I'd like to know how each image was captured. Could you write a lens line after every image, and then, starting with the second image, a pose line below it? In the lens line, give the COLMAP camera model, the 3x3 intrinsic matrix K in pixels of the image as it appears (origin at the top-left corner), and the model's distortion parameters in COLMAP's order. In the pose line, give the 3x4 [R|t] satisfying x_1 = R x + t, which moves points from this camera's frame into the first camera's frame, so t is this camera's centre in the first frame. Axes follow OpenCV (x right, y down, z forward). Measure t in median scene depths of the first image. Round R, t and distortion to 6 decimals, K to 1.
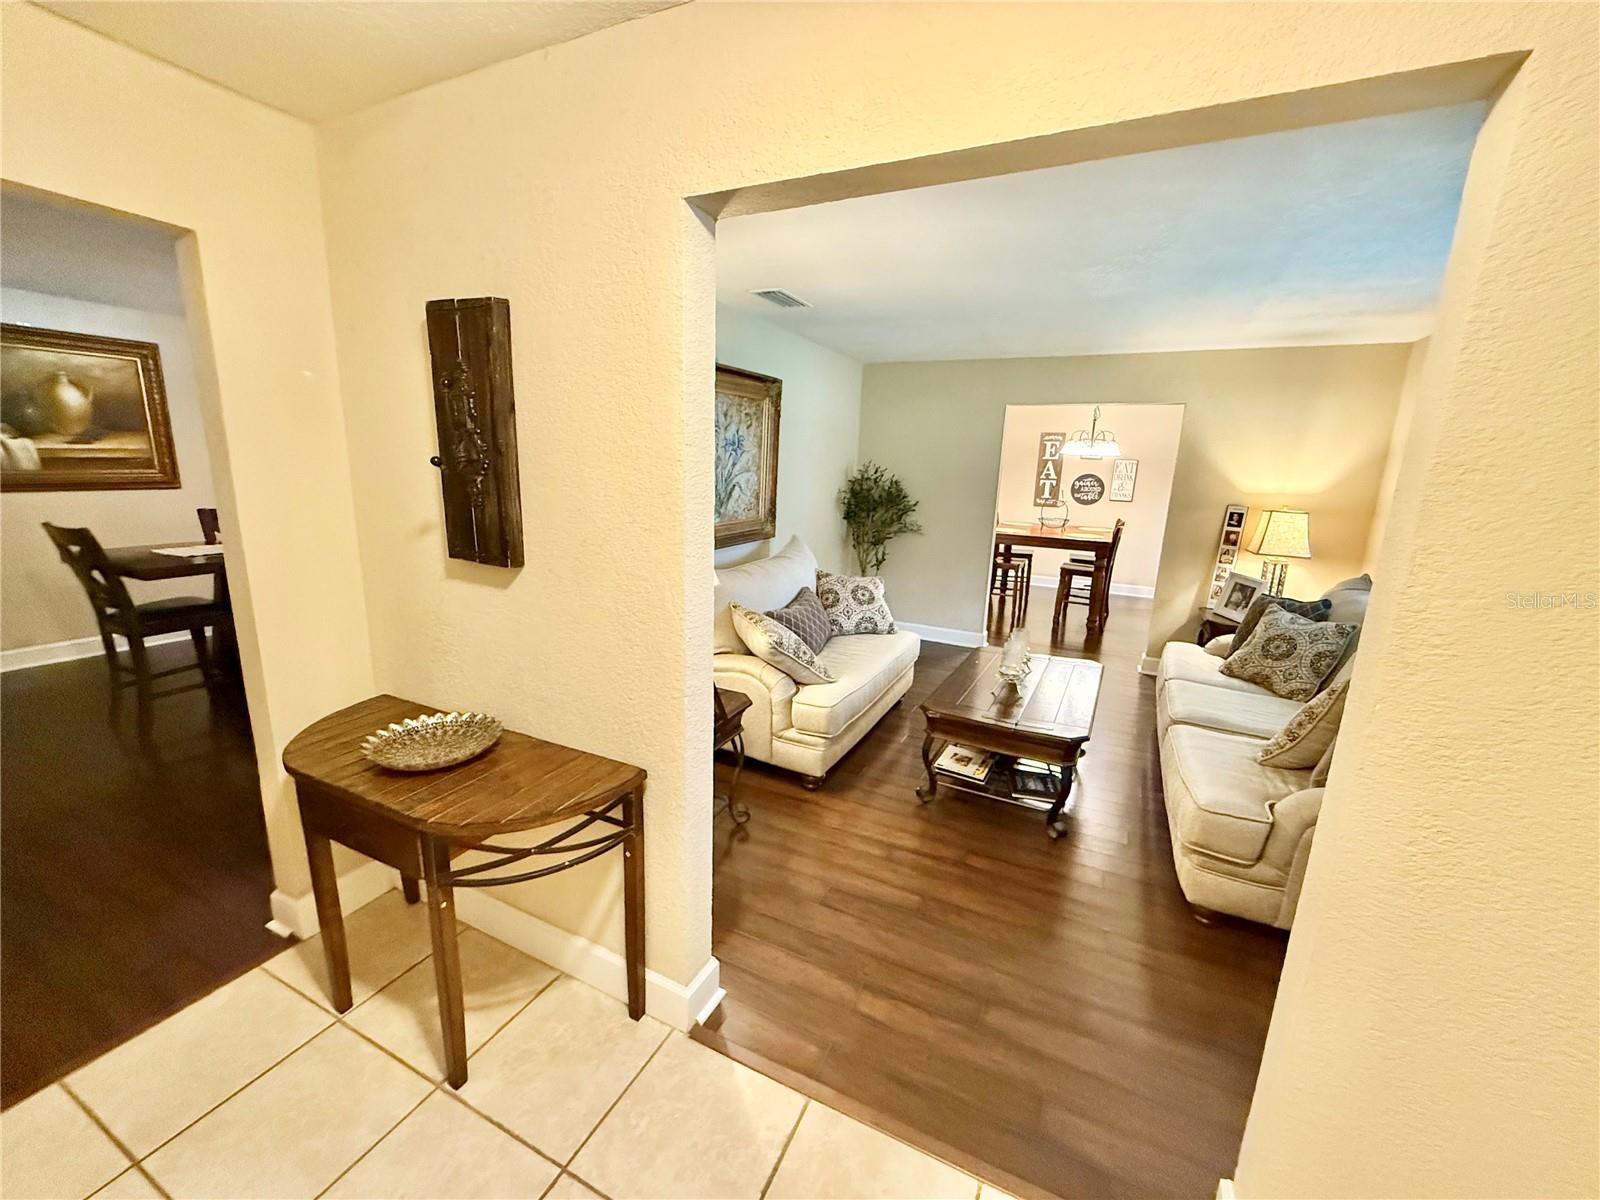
lens RADIAL K [[638.8, 0, 794.2], [0, 638.8, 608.4], [0, 0, 1]] dist [-0.001109, 0.000553]
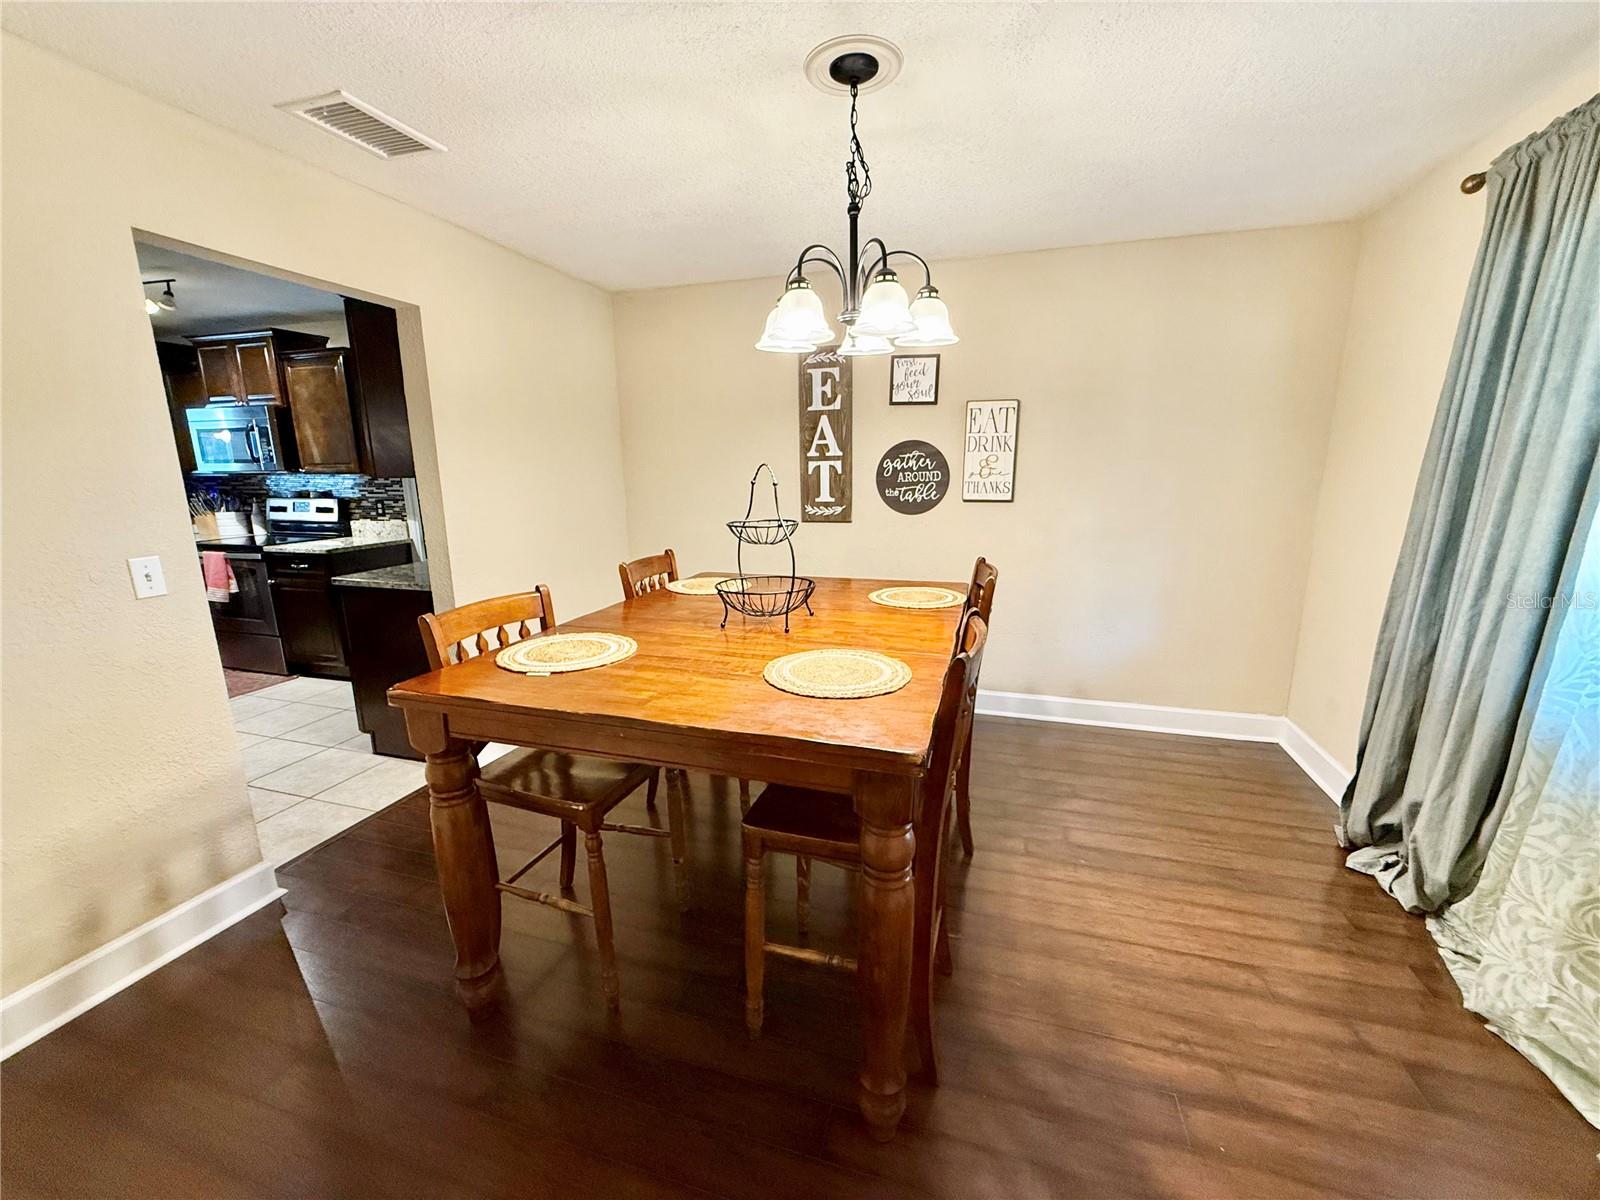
lens RADIAL K [[638.8, 0, 797.4], [0, 638.8, 606.6], [0, 0, 1]] dist [-0.001109, 0.000553]
pose [[0.986723, -0.078729, 0.142057, 0.637154], [0.079506, 0.996834, 0.000208, -0.215517], [-0.141623, 0.011089, 0.989859, 1.191237]]
